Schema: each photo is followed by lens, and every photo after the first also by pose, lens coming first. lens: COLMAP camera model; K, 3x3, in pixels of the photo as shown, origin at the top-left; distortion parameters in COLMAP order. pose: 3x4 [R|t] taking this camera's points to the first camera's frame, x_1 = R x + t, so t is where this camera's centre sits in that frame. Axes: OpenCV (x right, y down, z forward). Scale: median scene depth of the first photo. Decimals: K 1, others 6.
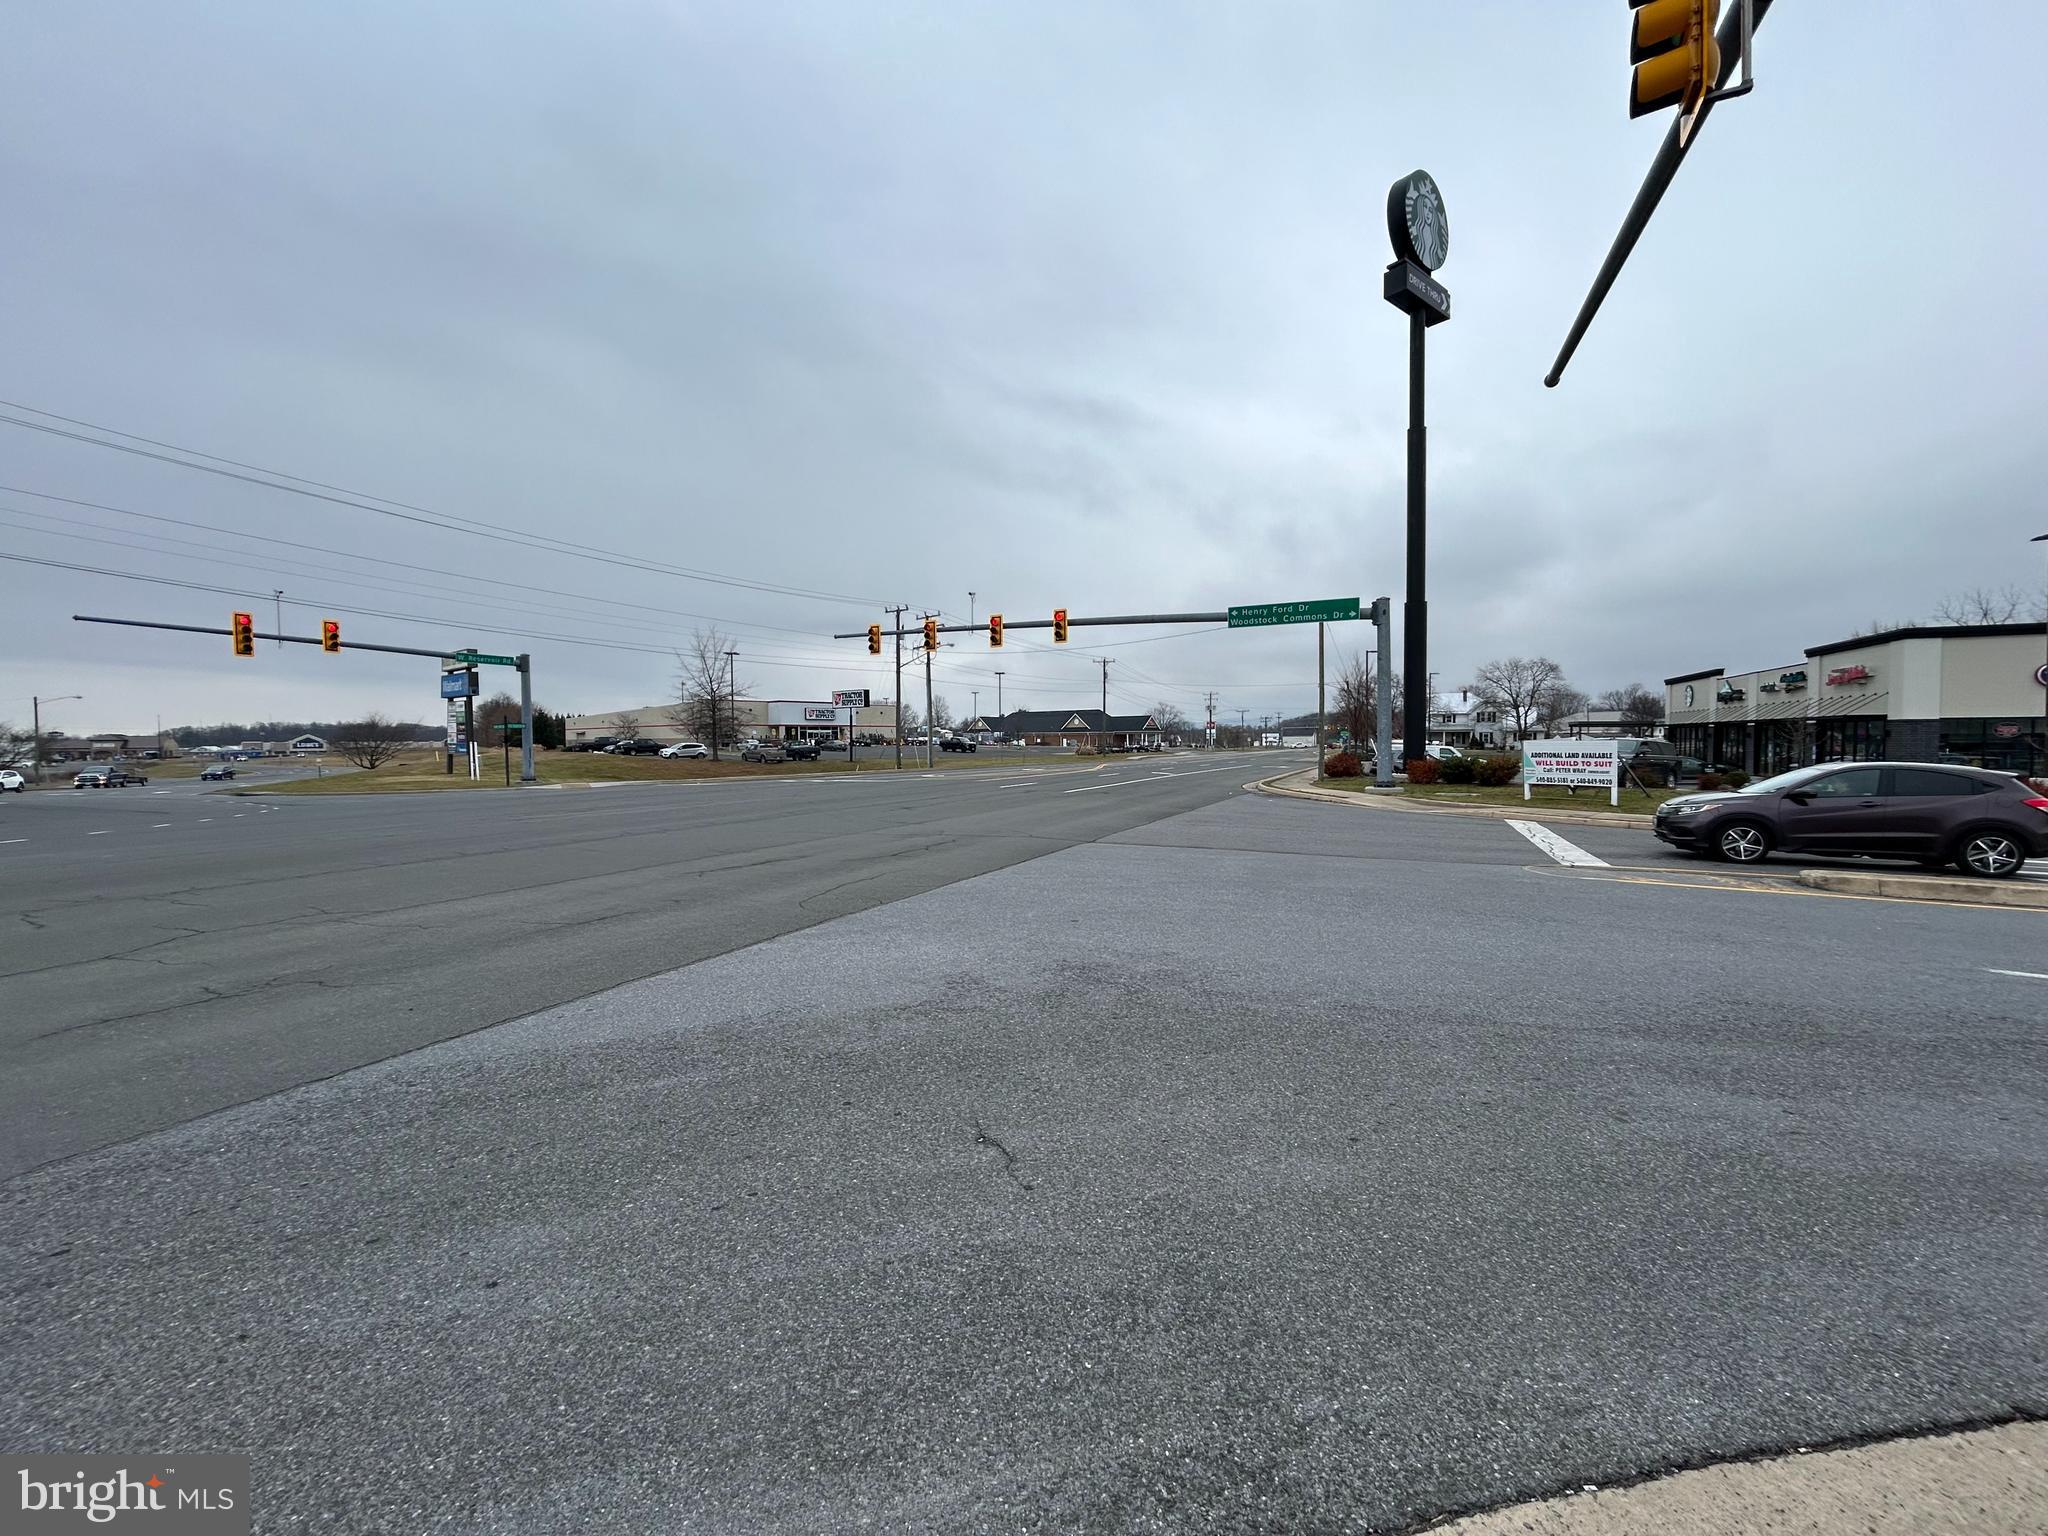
lens RADIAL K [[814.2, 0, 1032.1], [0, 814.2, 764.8], [0, 0, 1]] dist [0.002079, -0.001366]
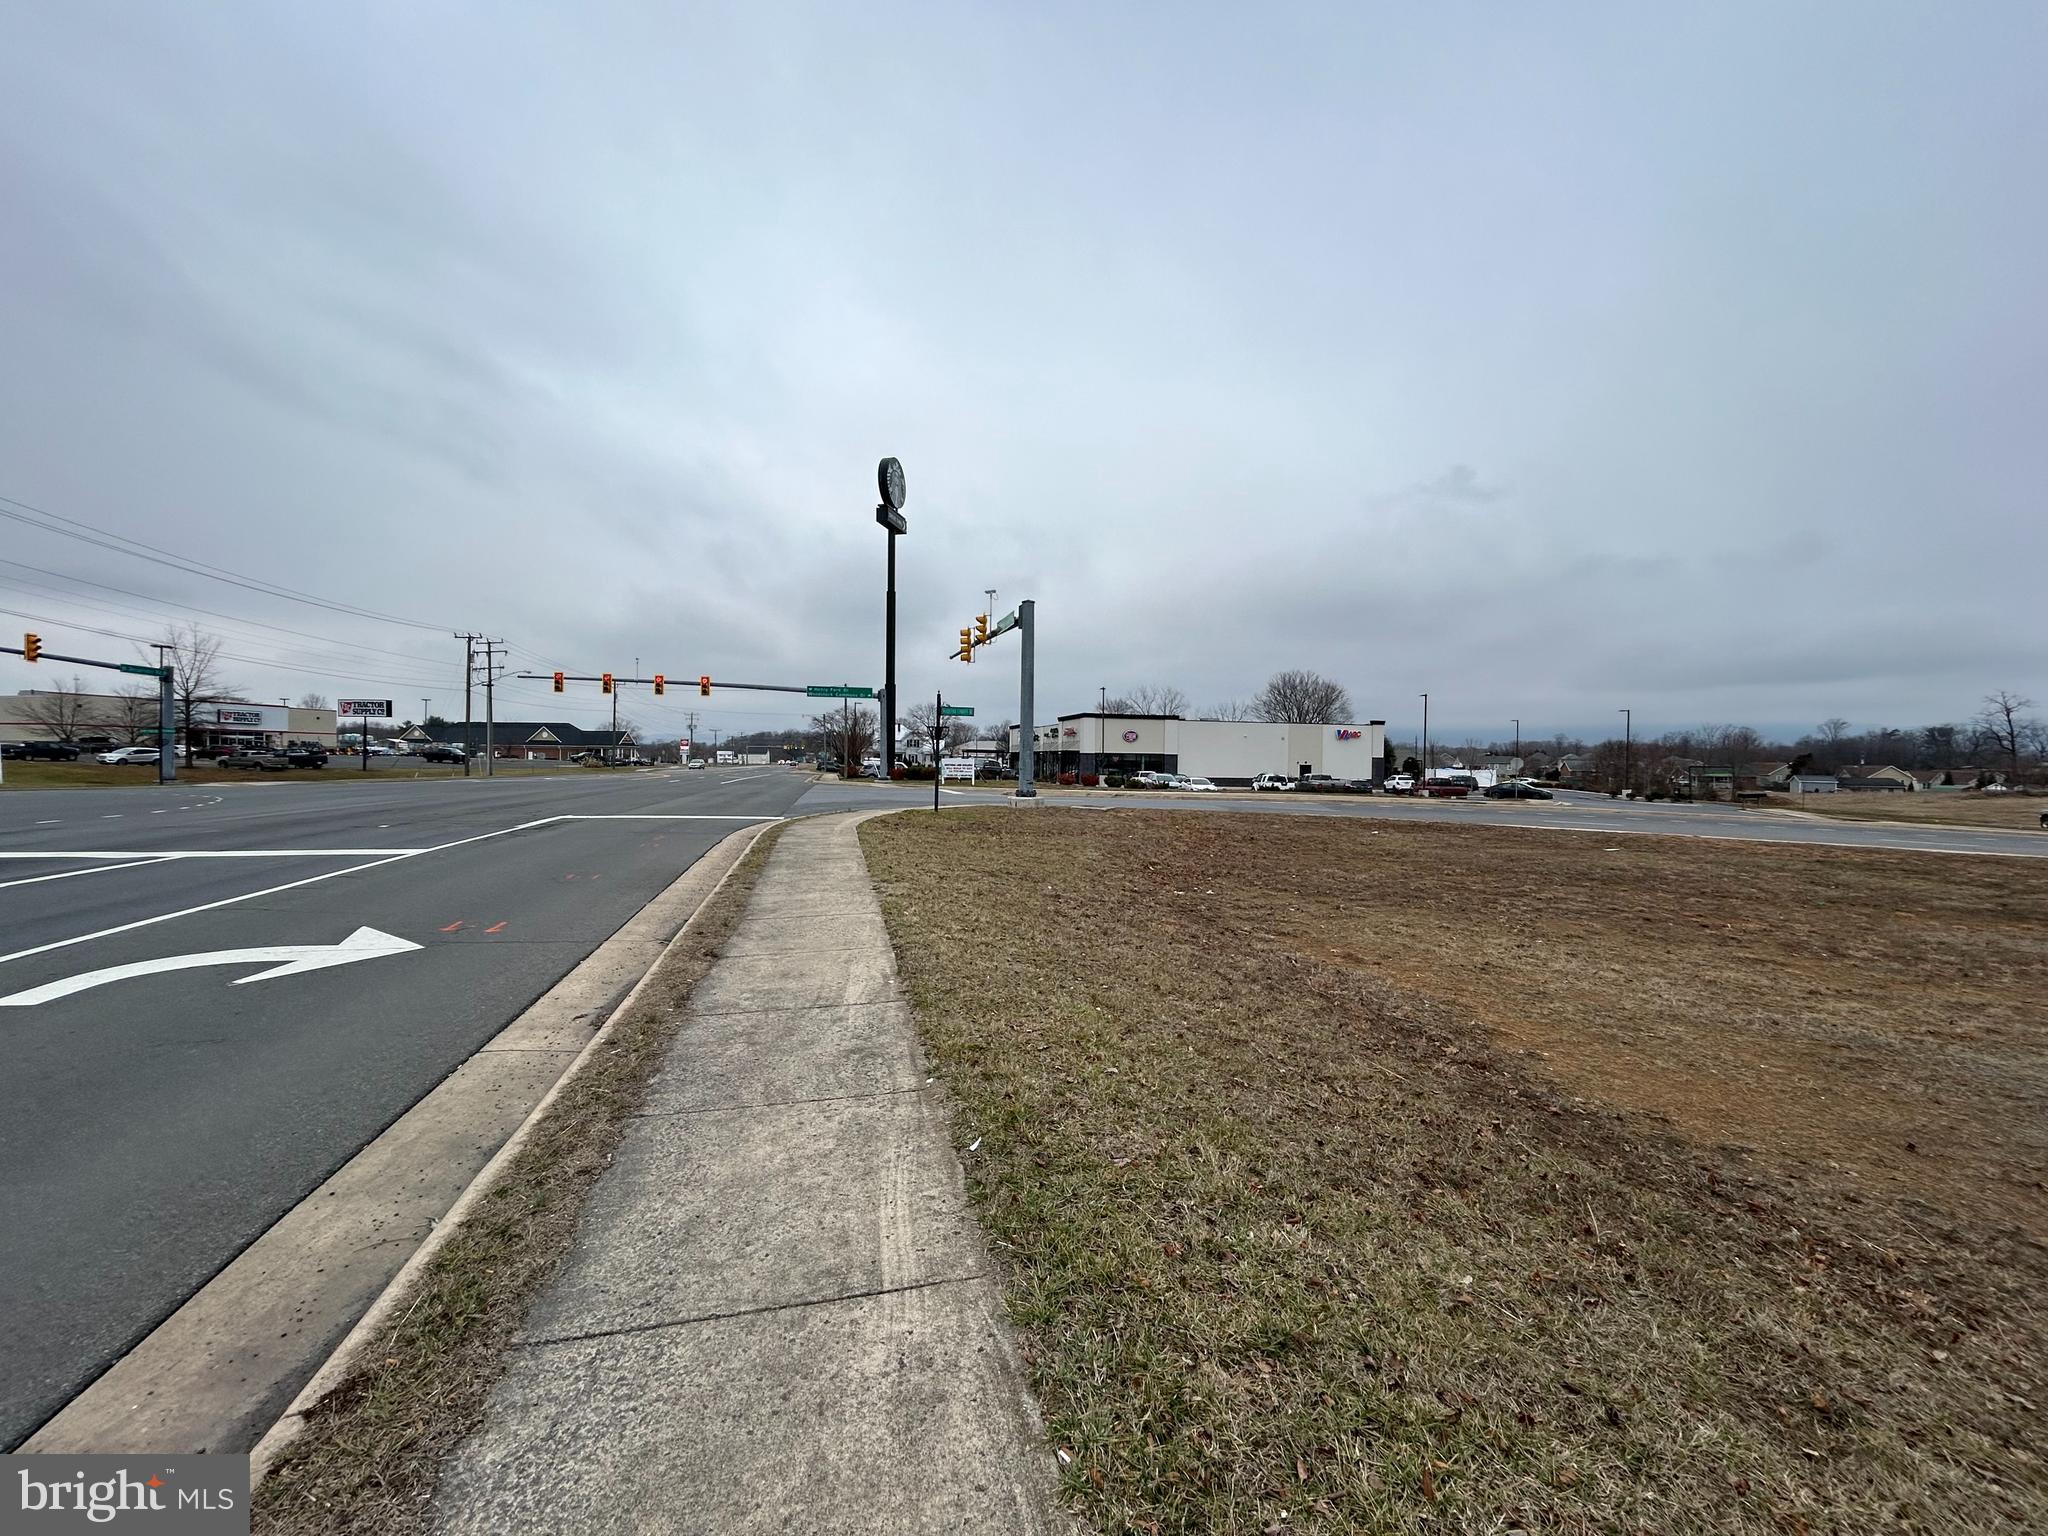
lens RADIAL K [[814.2, 0, 1022.4], [0, 814.2, 772.1], [0, 0, 1]] dist [0.002079, -0.001366]
pose [[0.795538, 0.008055, 0.605850, -0.394207], [0.000142, 0.999909, -0.013481, 0.025445], [-0.605904, 0.010810, 0.795465, -0.627444]]
